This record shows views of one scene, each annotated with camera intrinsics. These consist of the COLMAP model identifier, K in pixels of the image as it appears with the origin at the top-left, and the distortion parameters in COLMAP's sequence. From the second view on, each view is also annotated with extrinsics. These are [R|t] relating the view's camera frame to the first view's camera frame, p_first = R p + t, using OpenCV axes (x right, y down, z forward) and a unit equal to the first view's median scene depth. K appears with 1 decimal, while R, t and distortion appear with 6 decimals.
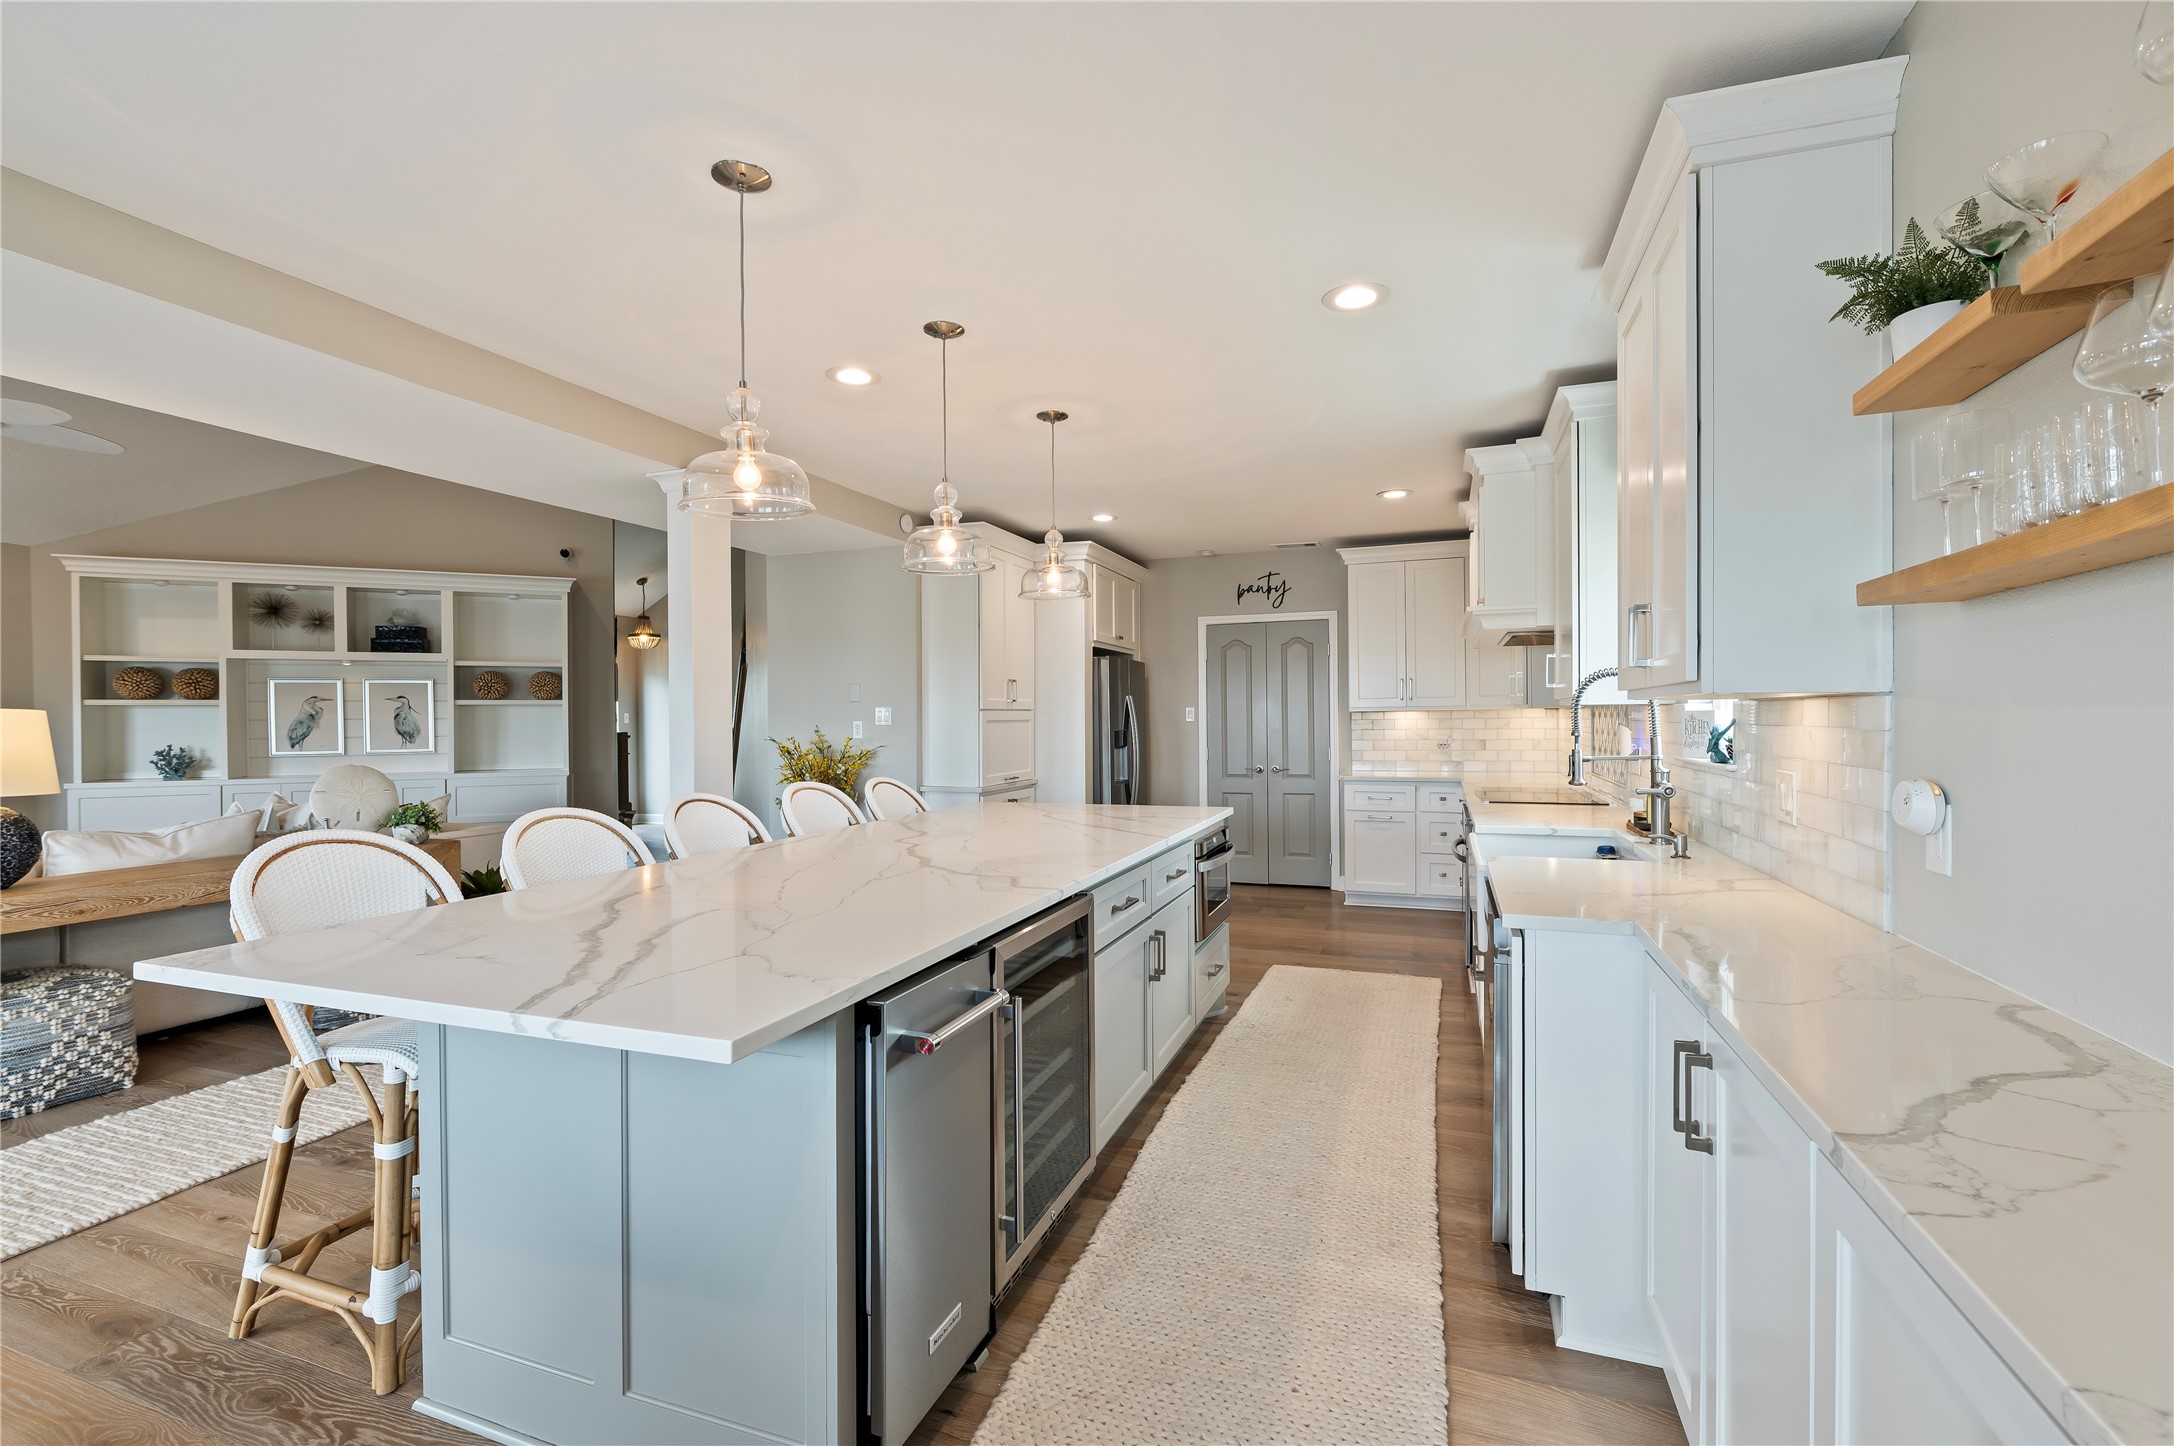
lens RADIAL K [[931.4, 0, 1090.5], [0, 931.4, 723.4], [0, 0, 1]] dist [0.000165, -0.000059]
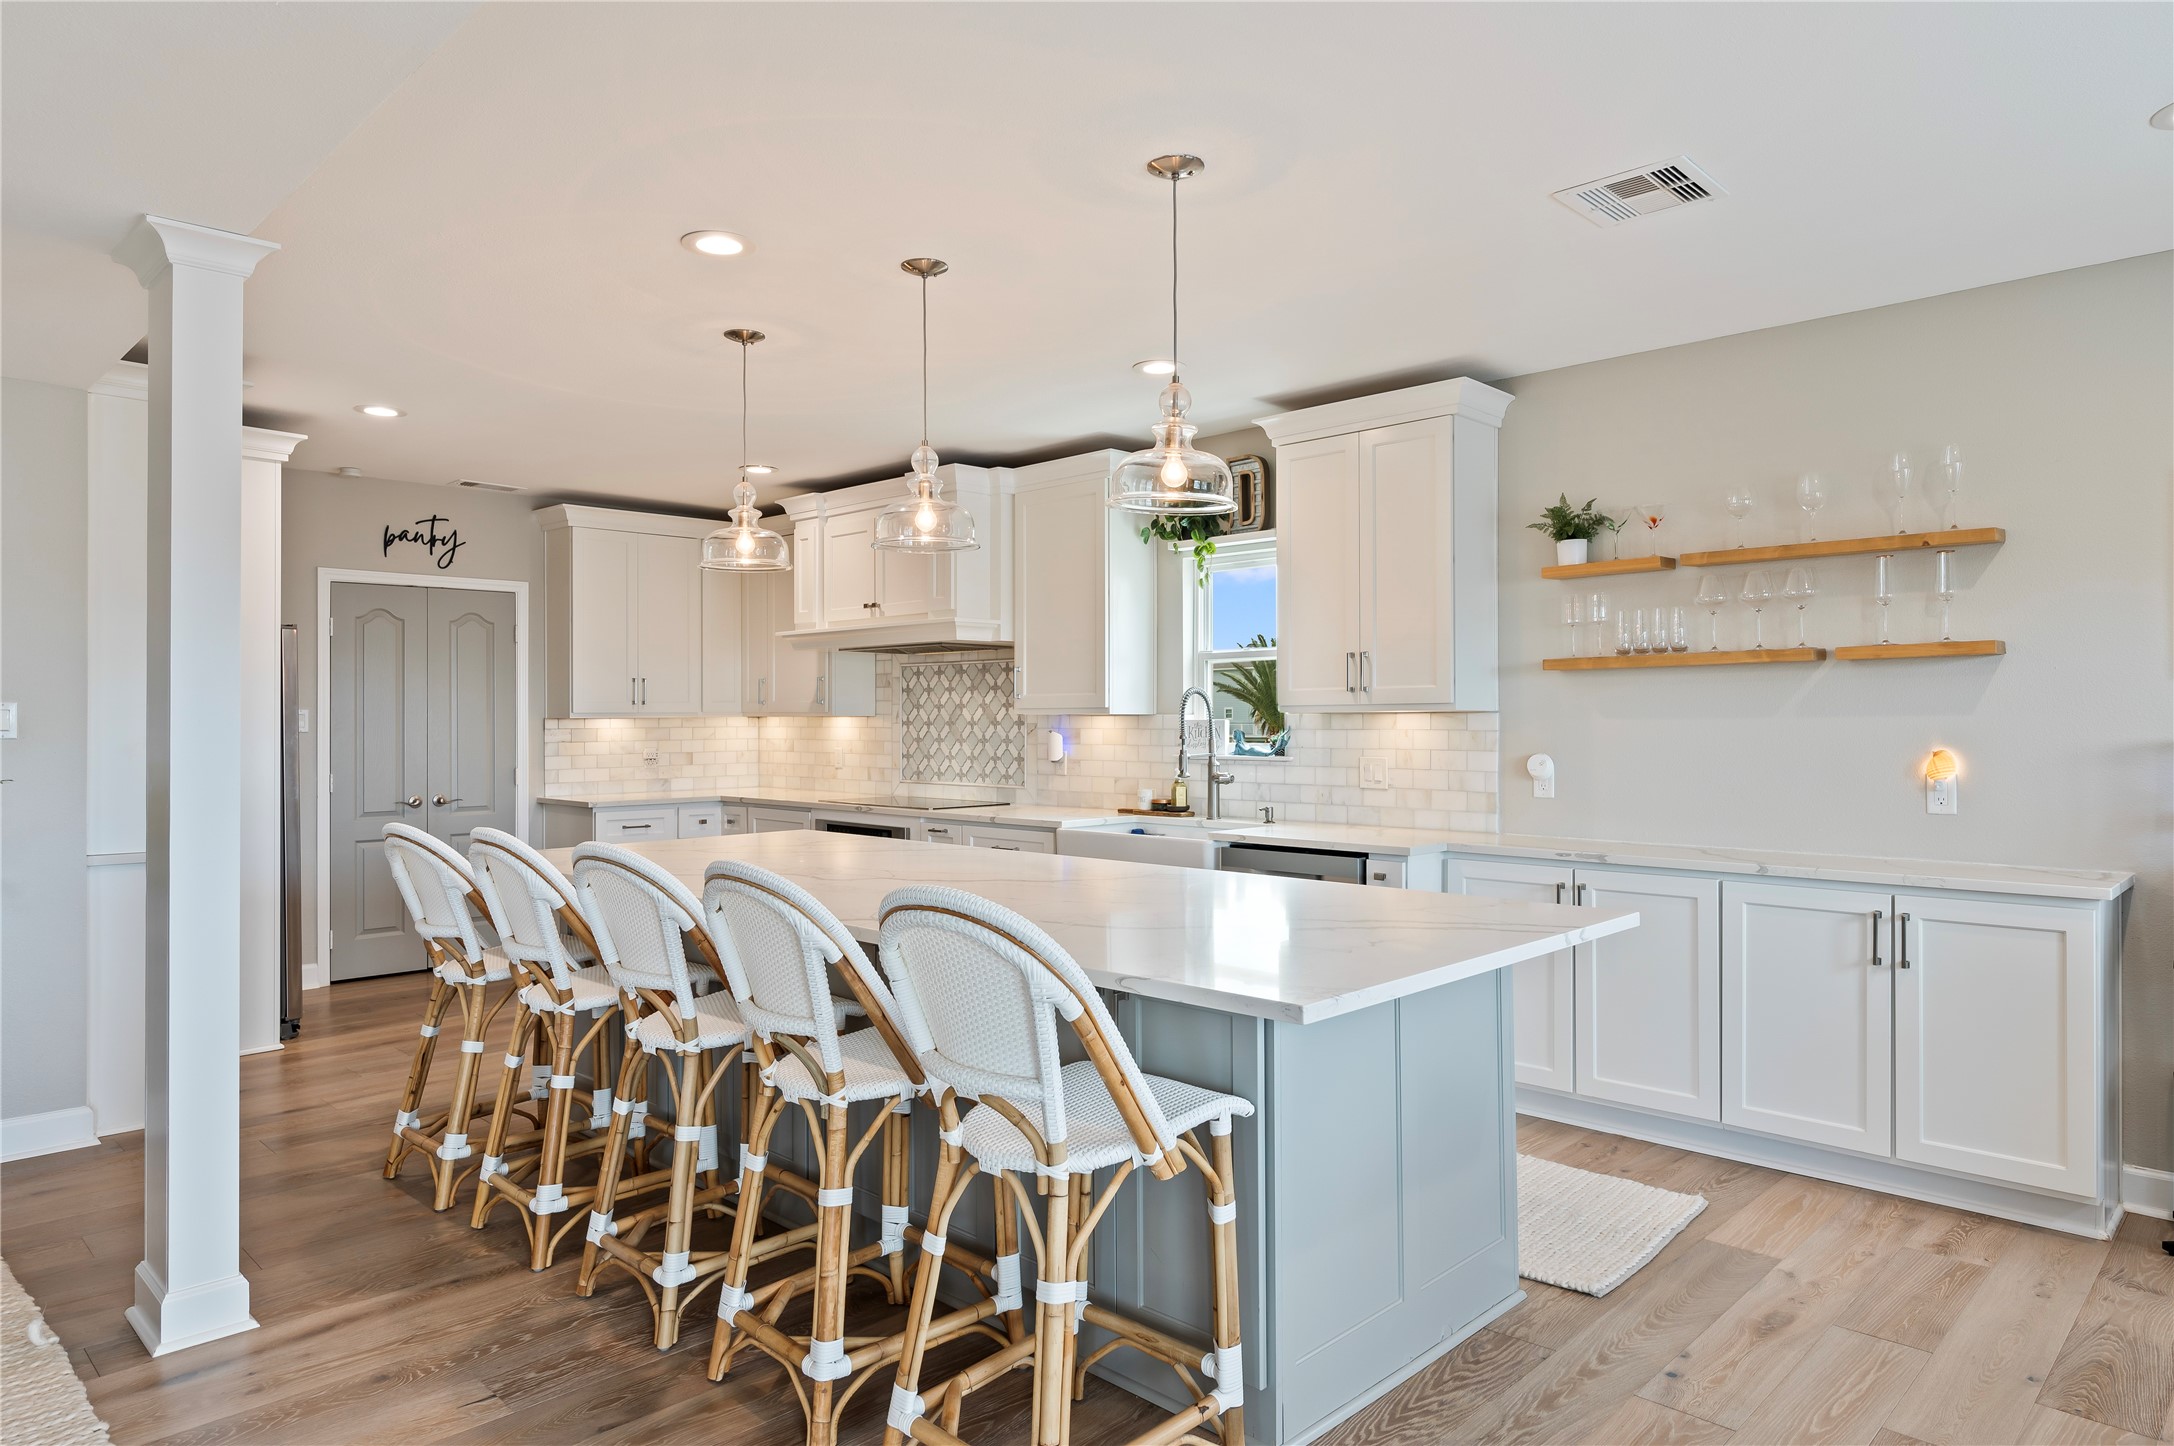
lens RADIAL K [[1332.3, 0, 1086.5], [0, 1332.3, 719.0], [0, 0, 1]] dist [0.008722, 0.000650]
pose [[0.427788, 0.007742, 0.903846, -0.520809], [0.004960, 0.999928, -0.010913, 0.001970], [-0.903865, 0.009152, 0.427719, 0.147994]]
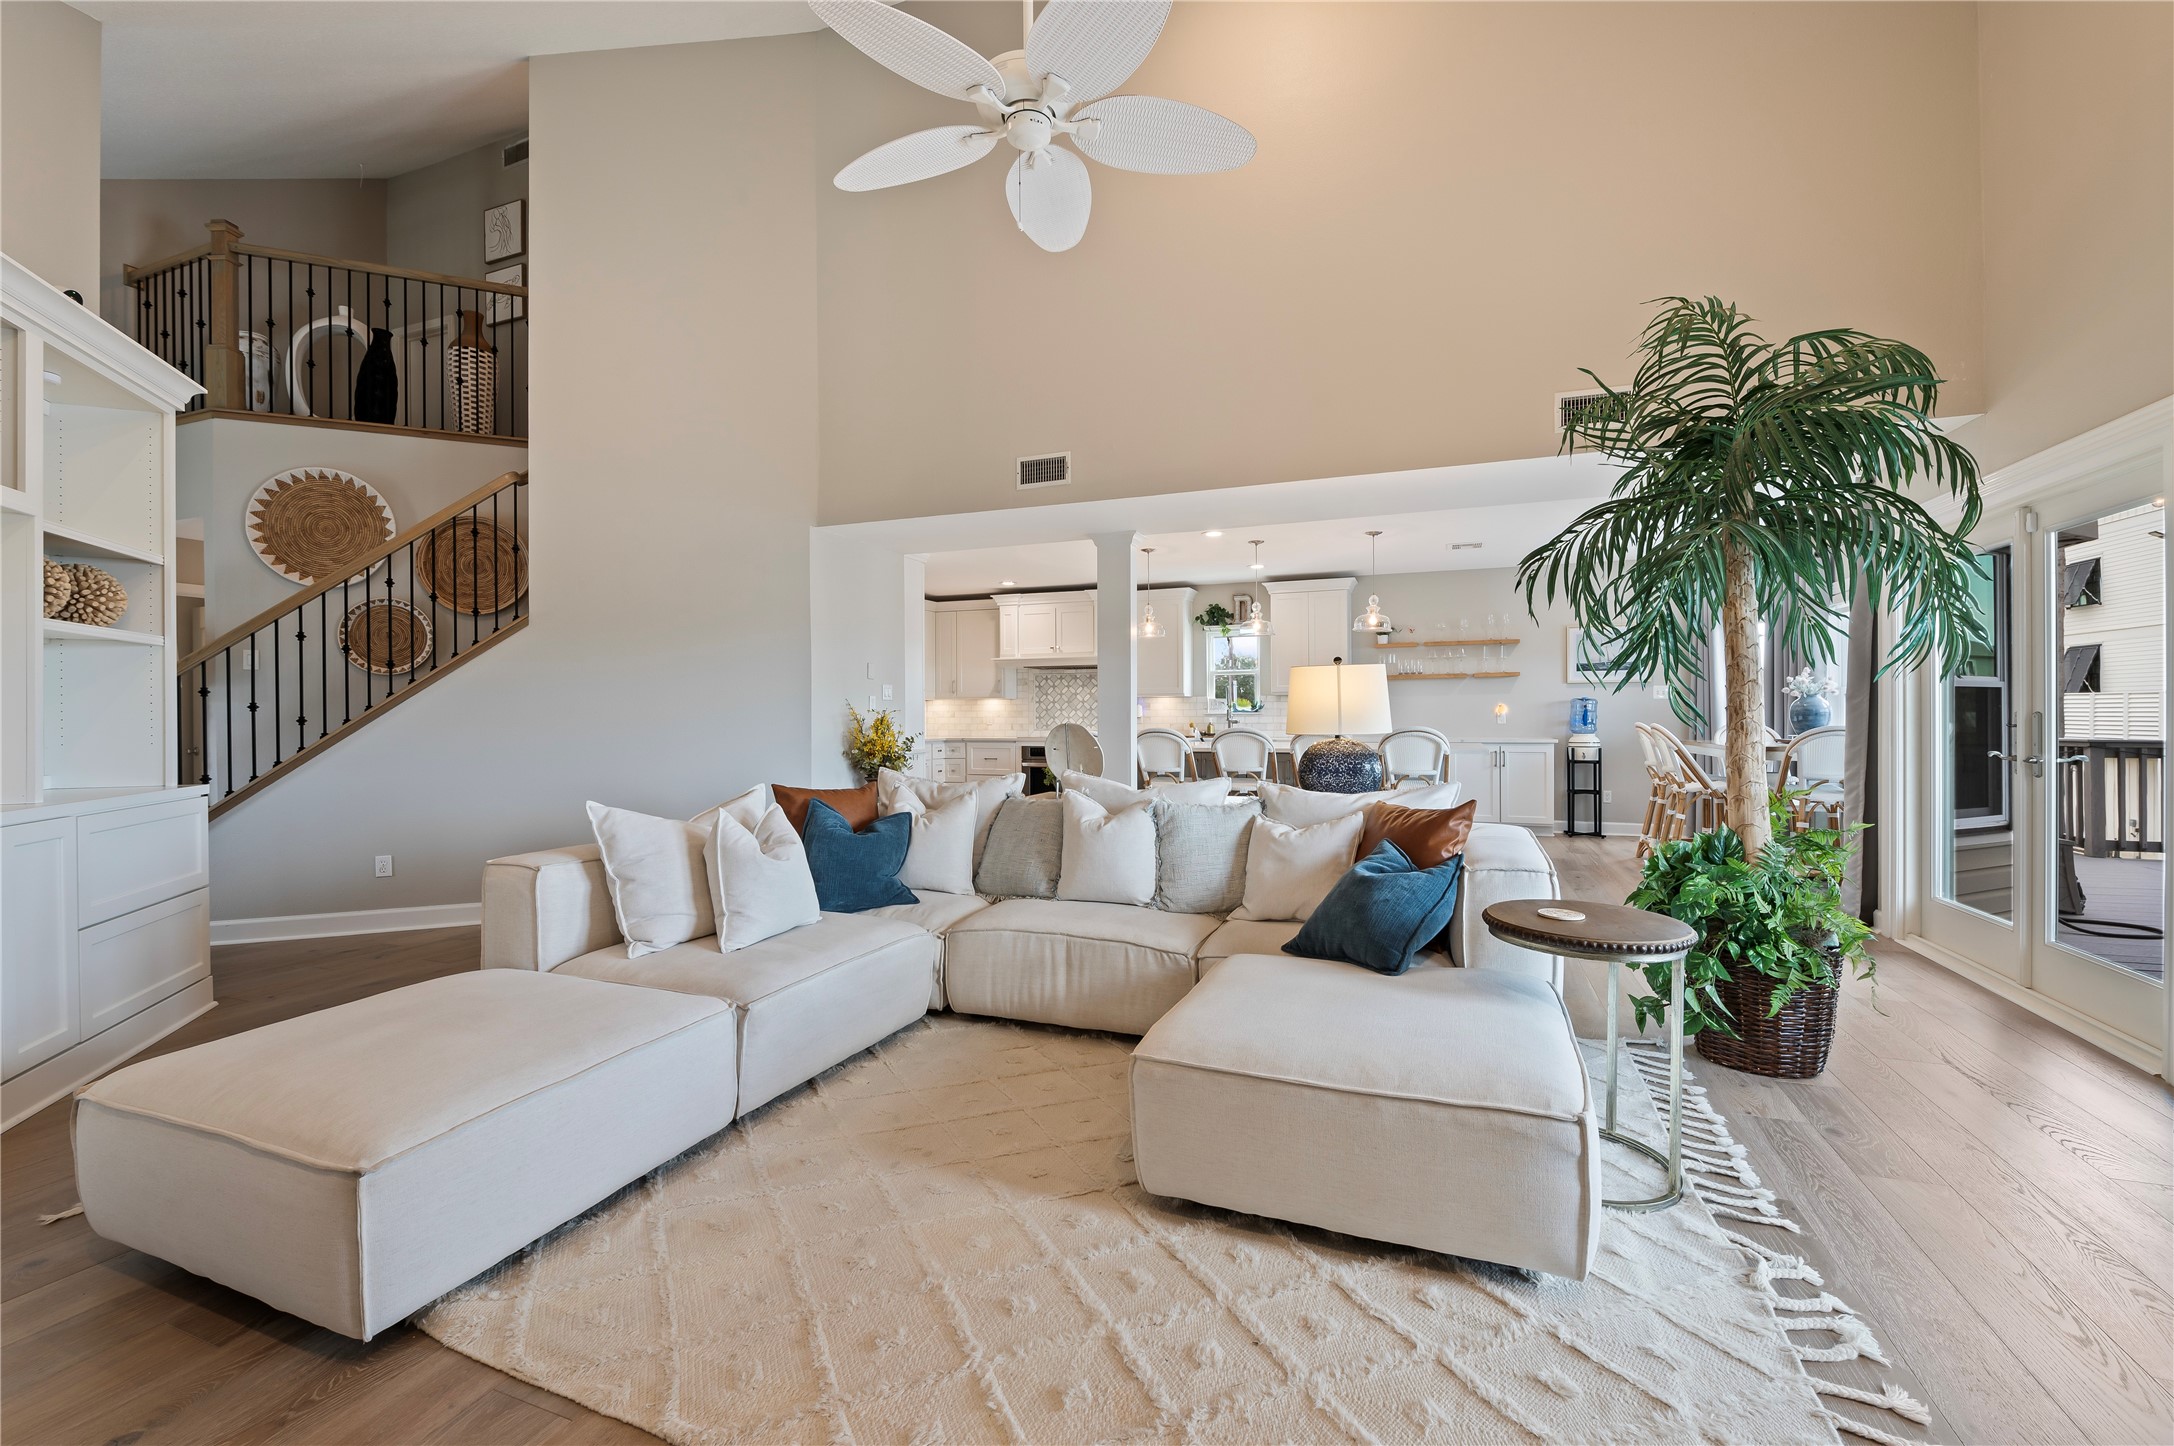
lens RADIAL K [[931.4, 0, 1085.9], [0, 931.4, 719.4], [0, 0, 1]] dist [0.000165, -0.000059]
pose [[0.033305, 0.004062, 0.999437, -1.125289], [0.012213, 0.999915, -0.004471, 0.027604], [-0.999371, 0.012355, 0.033253, 0.564536]]
